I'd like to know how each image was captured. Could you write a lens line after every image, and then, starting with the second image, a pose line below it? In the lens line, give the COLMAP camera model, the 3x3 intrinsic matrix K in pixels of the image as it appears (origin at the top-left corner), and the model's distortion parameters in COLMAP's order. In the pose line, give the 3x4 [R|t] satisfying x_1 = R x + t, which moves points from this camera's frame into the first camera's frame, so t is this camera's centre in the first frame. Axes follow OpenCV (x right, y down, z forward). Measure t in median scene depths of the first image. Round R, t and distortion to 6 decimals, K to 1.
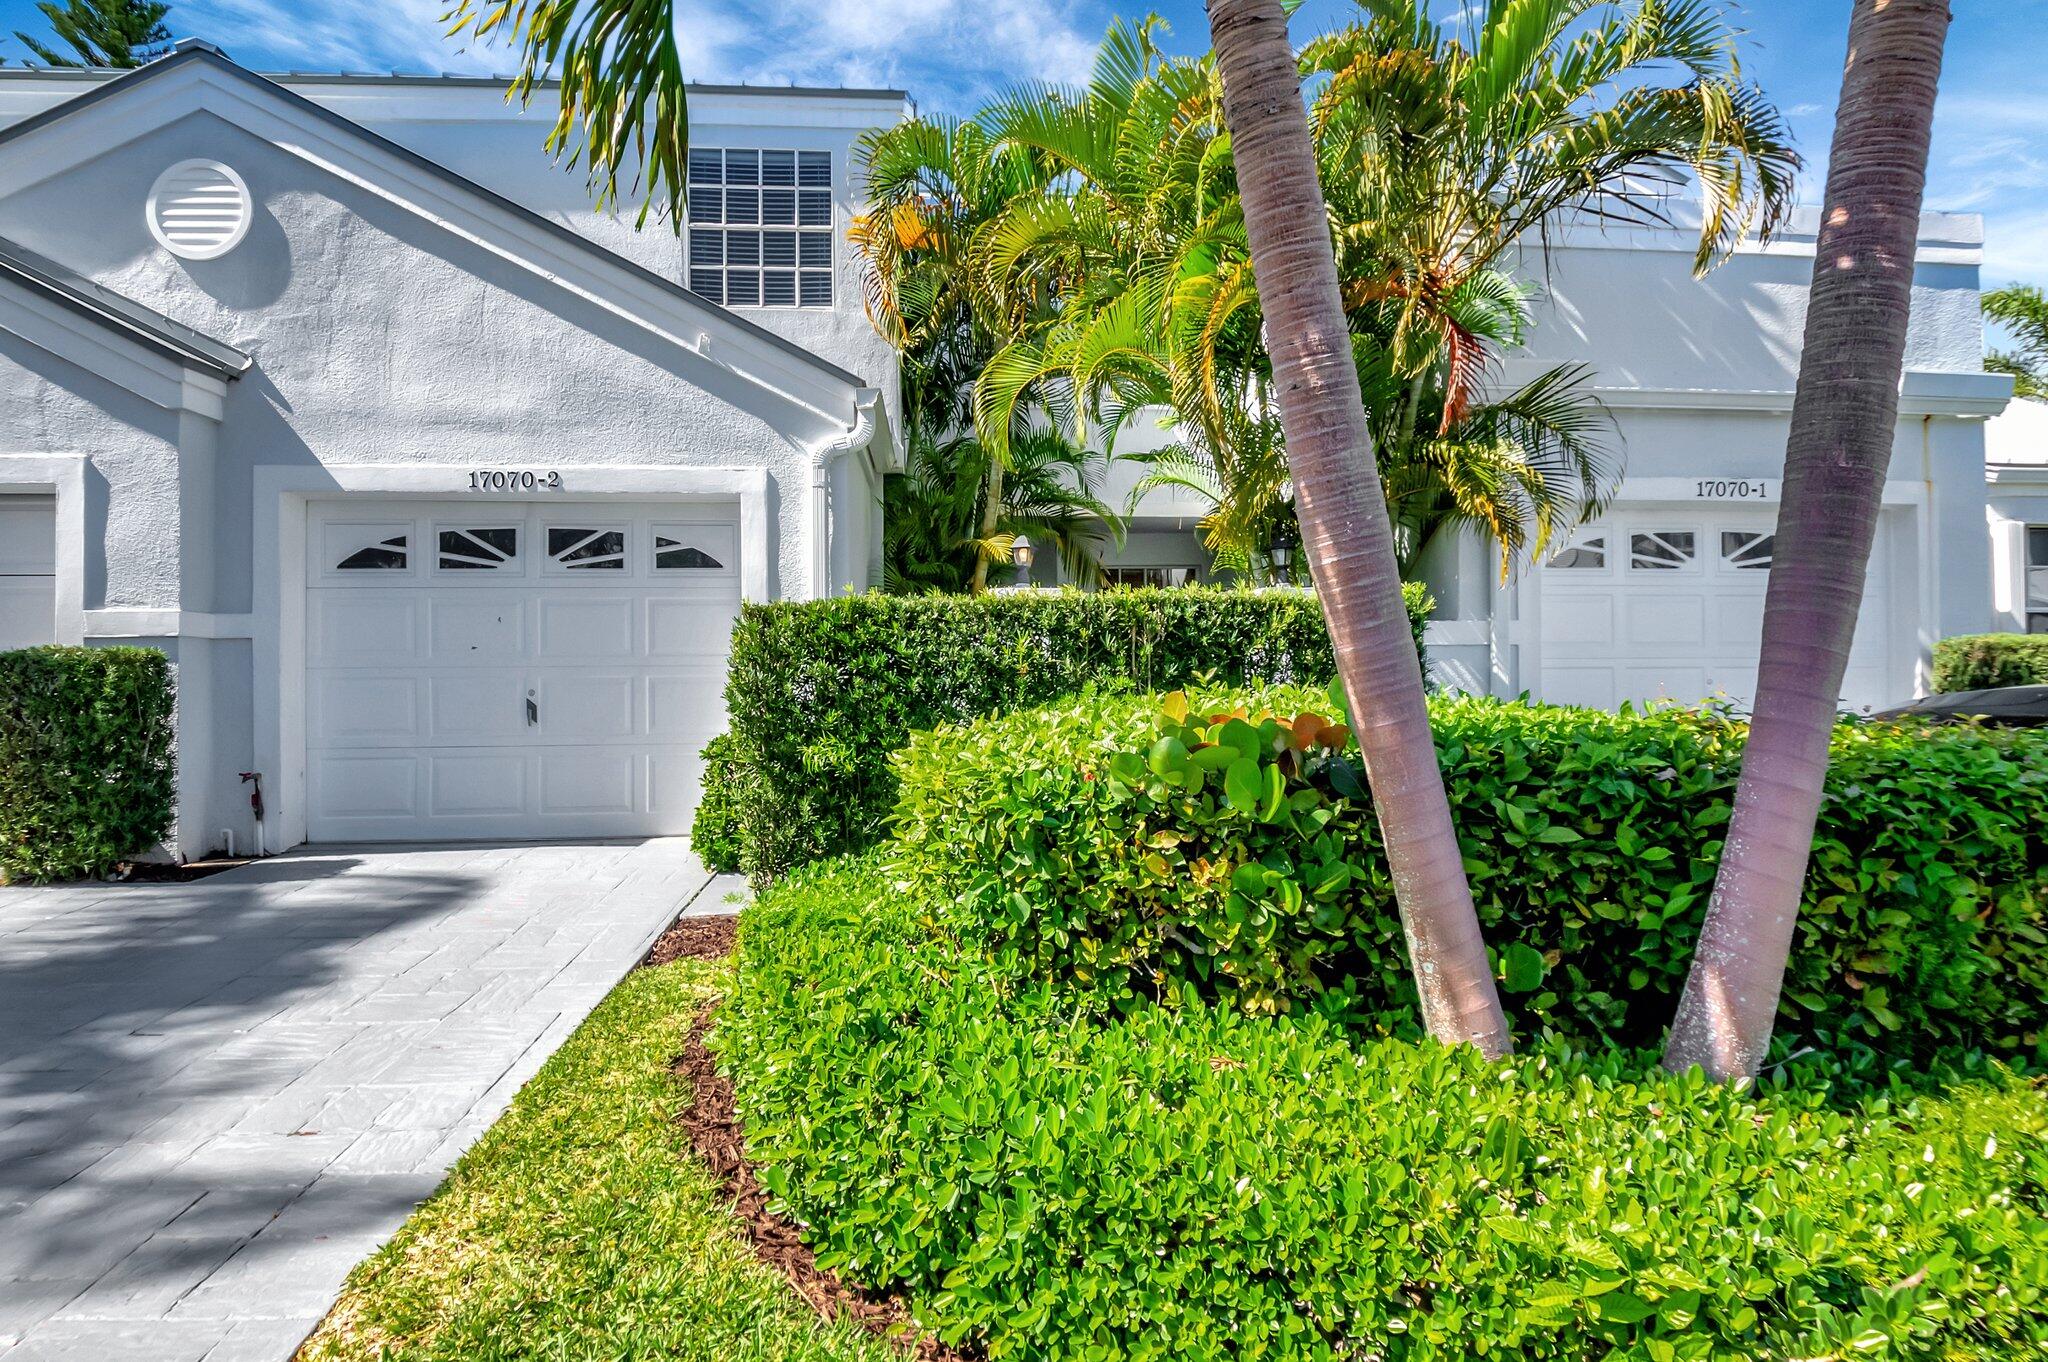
lens RADIAL K [[1127.3, 0, 1033.6], [0, 1127.3, 678.6], [0, 0, 1]] dist [-0.000550, -0.001171]
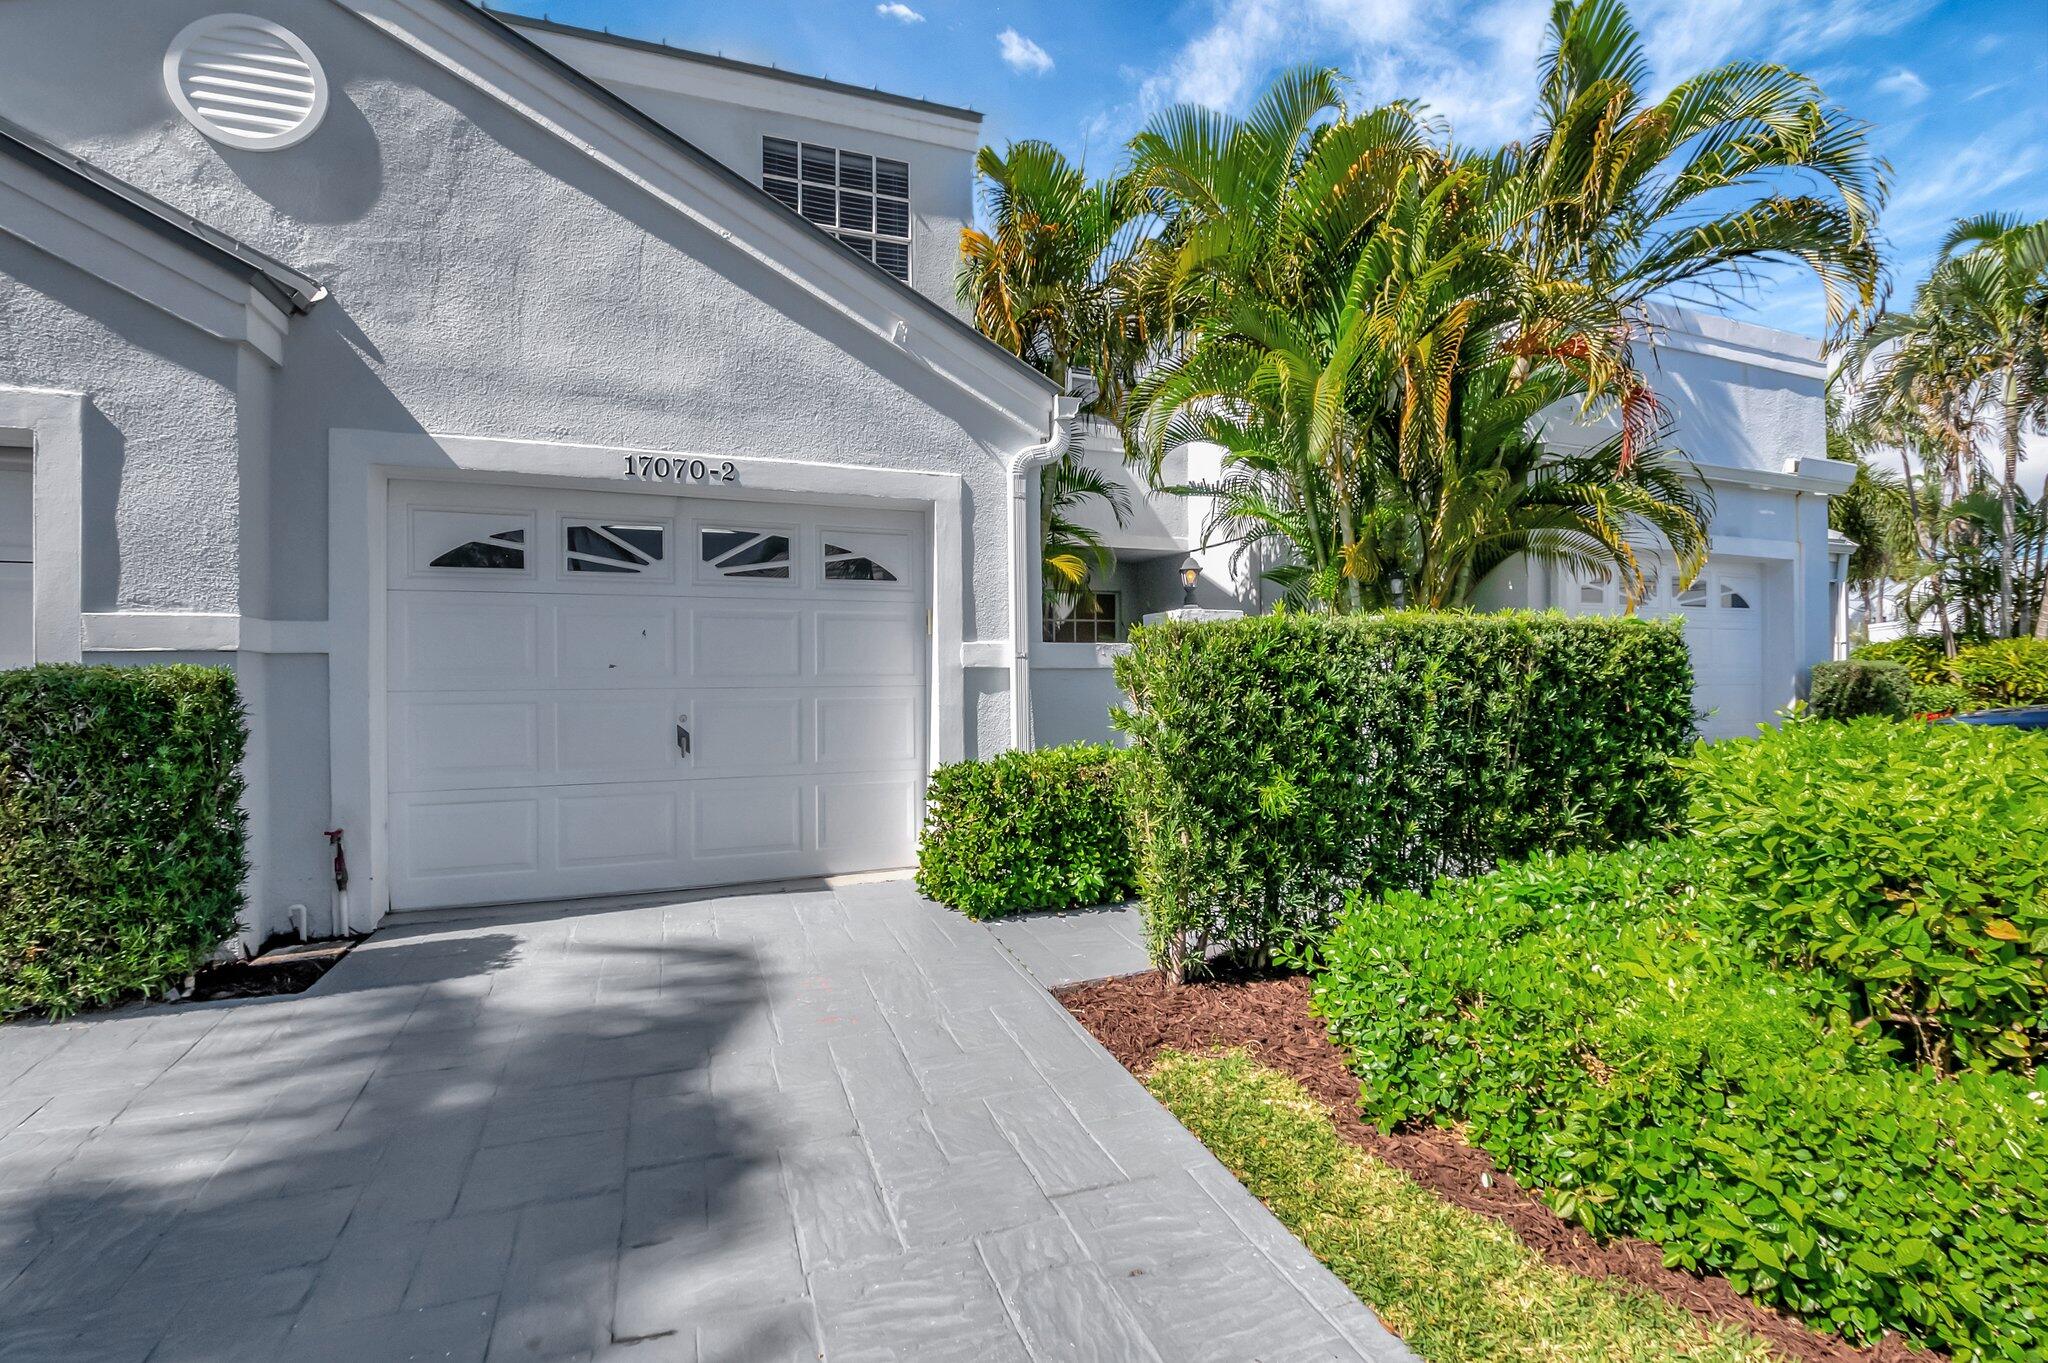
lens RADIAL K [[907.8, 0, 1016.2], [0, 907.8, 684.3], [0, 0, 1]] dist [0.003752, -0.005694]
pose [[0.959771, -0.001563, 0.280779, -0.416613], [0.000994, 0.999997, 0.002168, -0.015509], [-0.280782, -0.001802, 0.959770, 0.275066]]
